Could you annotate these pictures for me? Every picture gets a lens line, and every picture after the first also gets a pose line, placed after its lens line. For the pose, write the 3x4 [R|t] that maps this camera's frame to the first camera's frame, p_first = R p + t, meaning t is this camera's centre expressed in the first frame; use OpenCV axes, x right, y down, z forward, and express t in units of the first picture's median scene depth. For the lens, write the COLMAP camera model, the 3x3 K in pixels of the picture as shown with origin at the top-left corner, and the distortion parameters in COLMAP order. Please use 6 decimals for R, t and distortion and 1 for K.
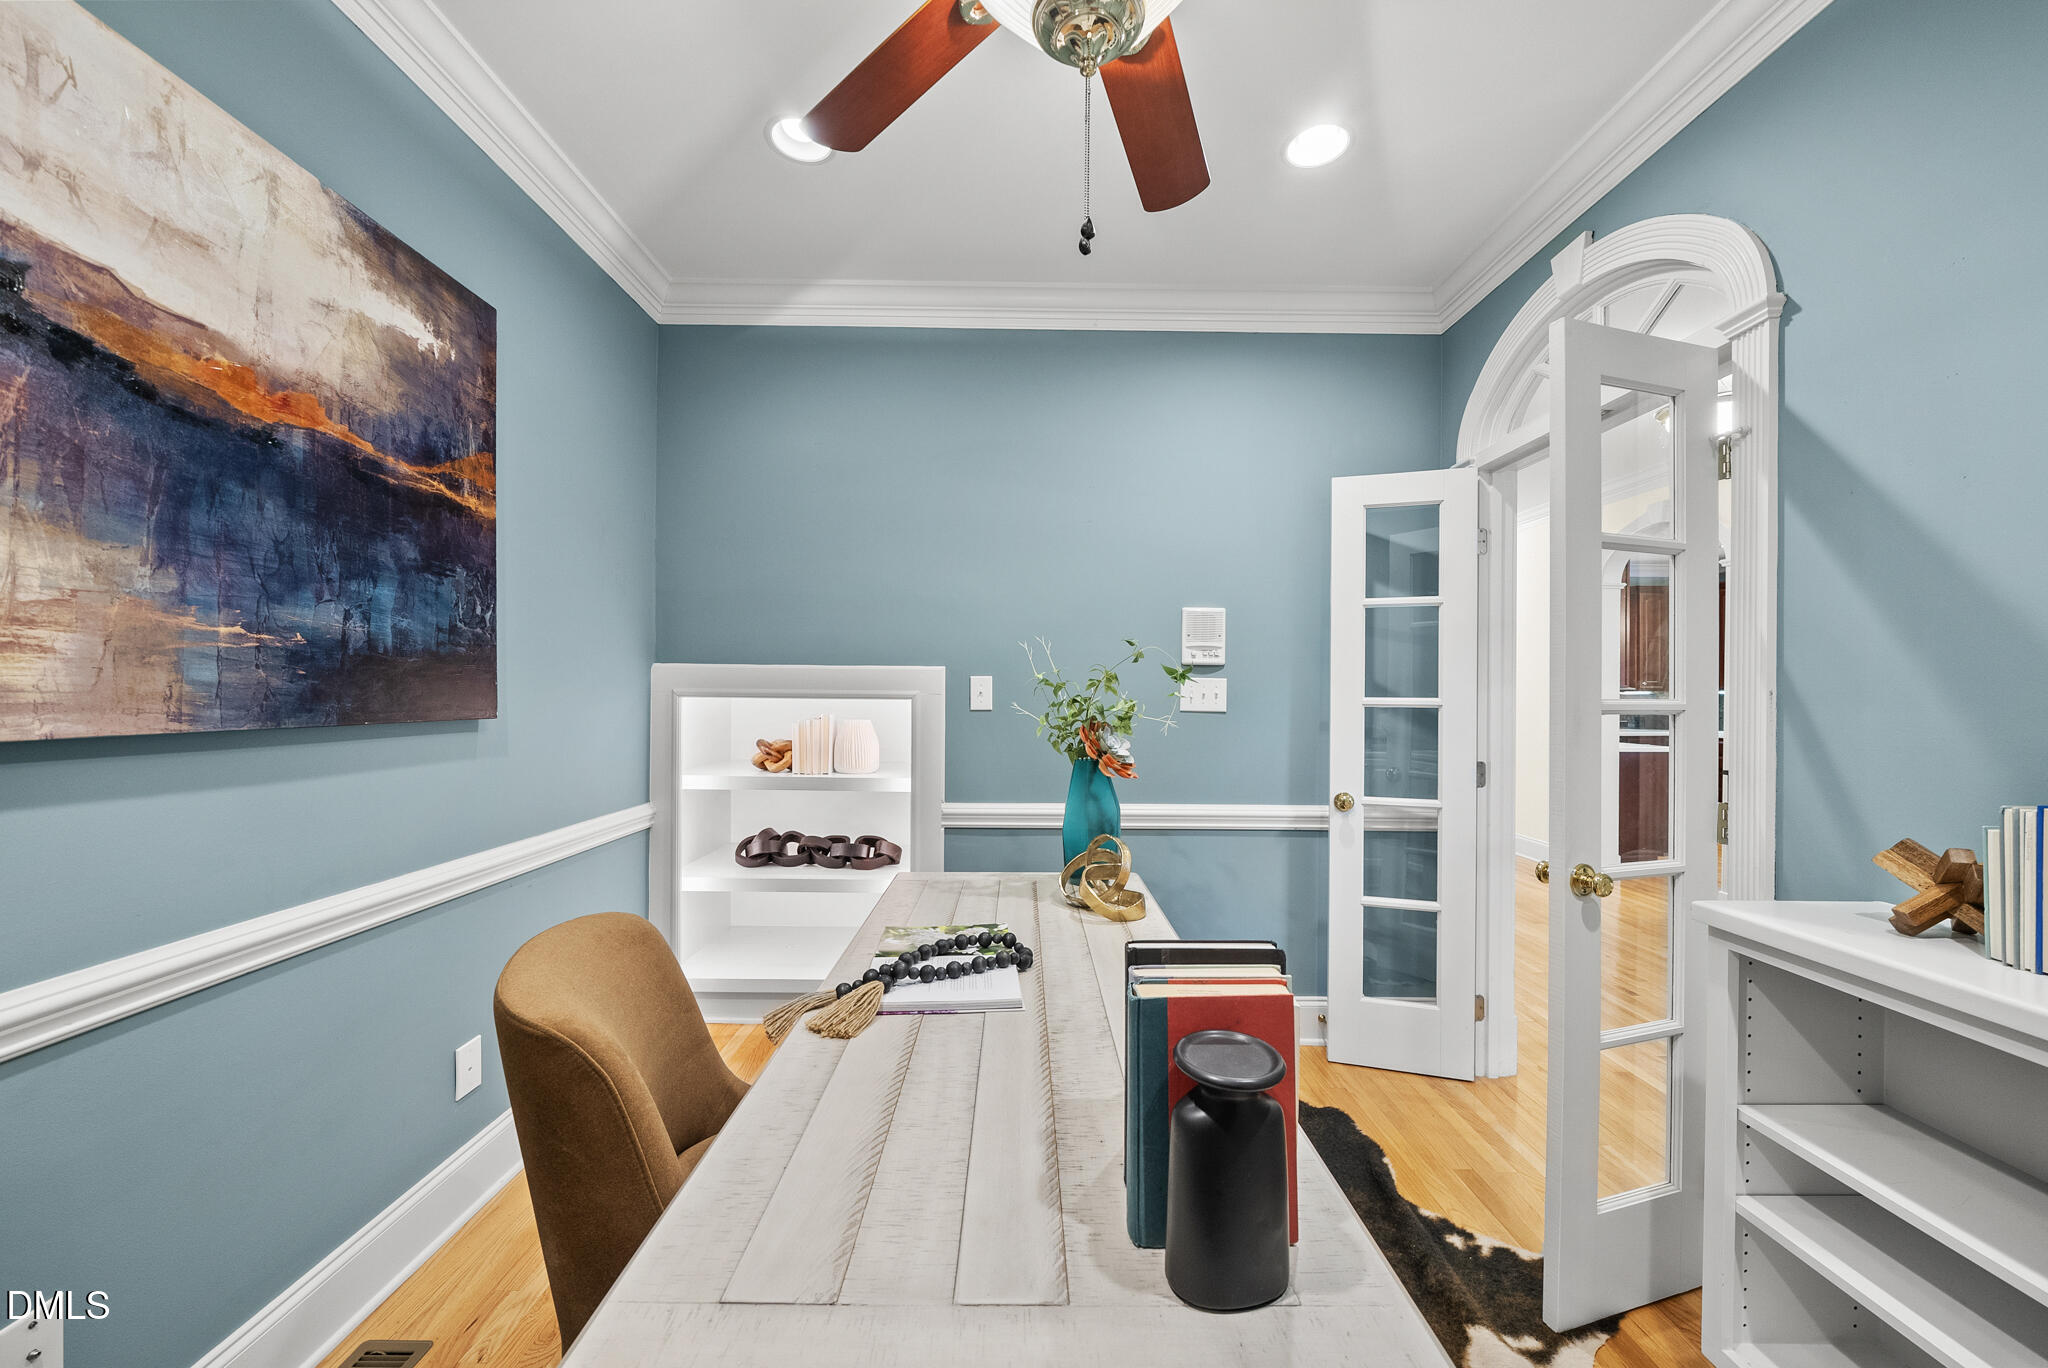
lens RADIAL K [[776.0, 0, 1016.8], [0, 776.0, 690.7], [0, 0, 1]] dist [-0.007012, 0.000708]
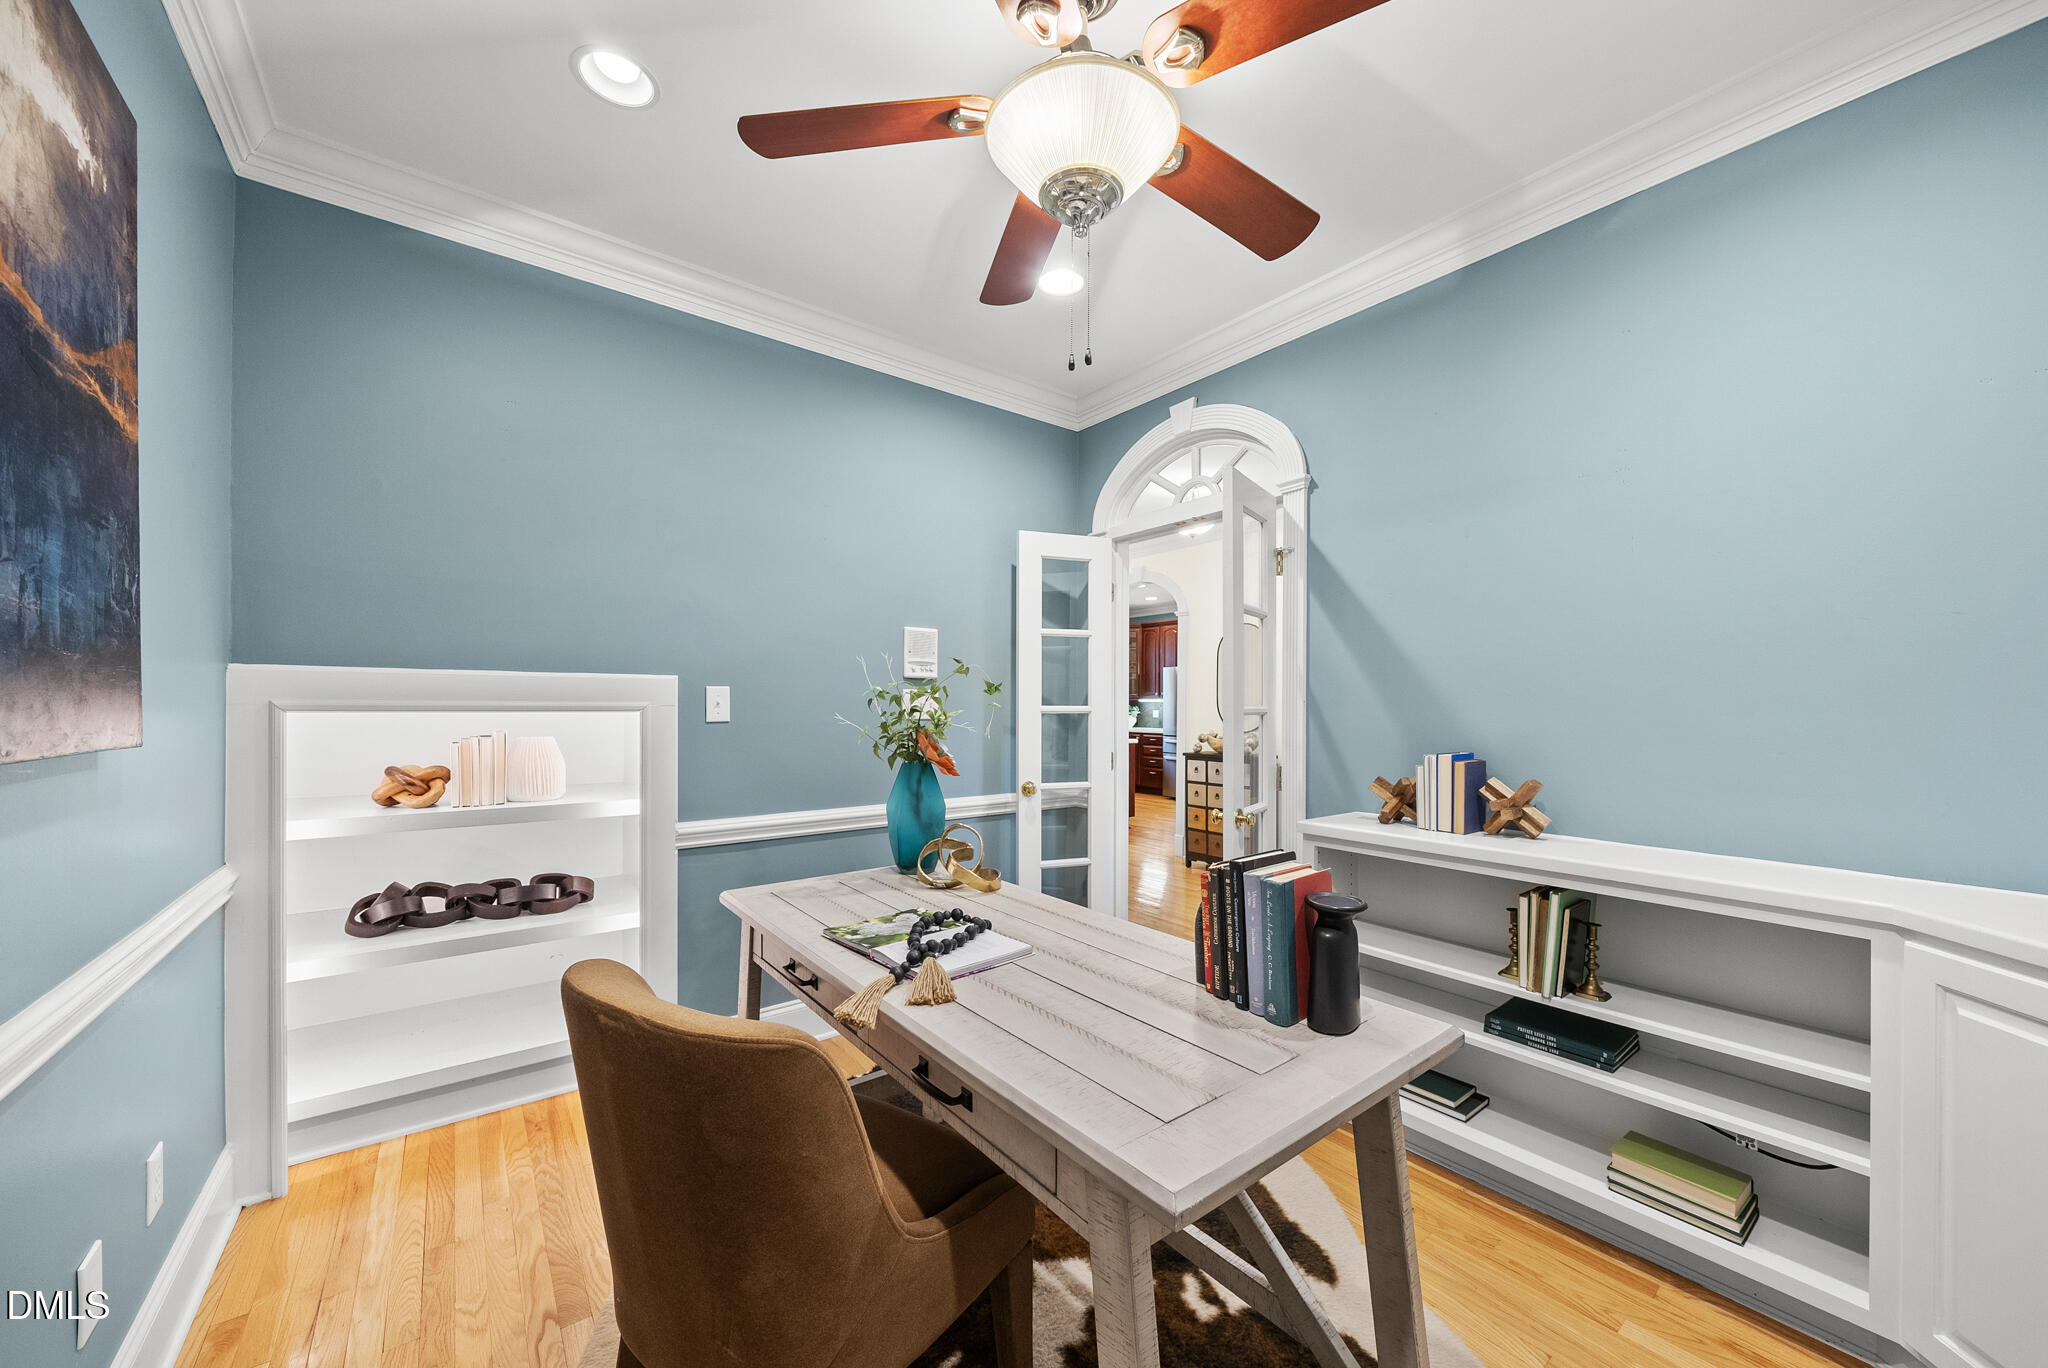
lens RADIAL K [[776.0, 0, 1050.4], [0, 776.0, 704.2], [0, 0, 1]] dist [-0.007012, 0.000708]
pose [[0.772143, -0.005709, 0.635423, -0.543582], [0.002312, 0.999978, 0.006175, -0.003194], [-0.635444, -0.003299, 0.772140, 0.003816]]
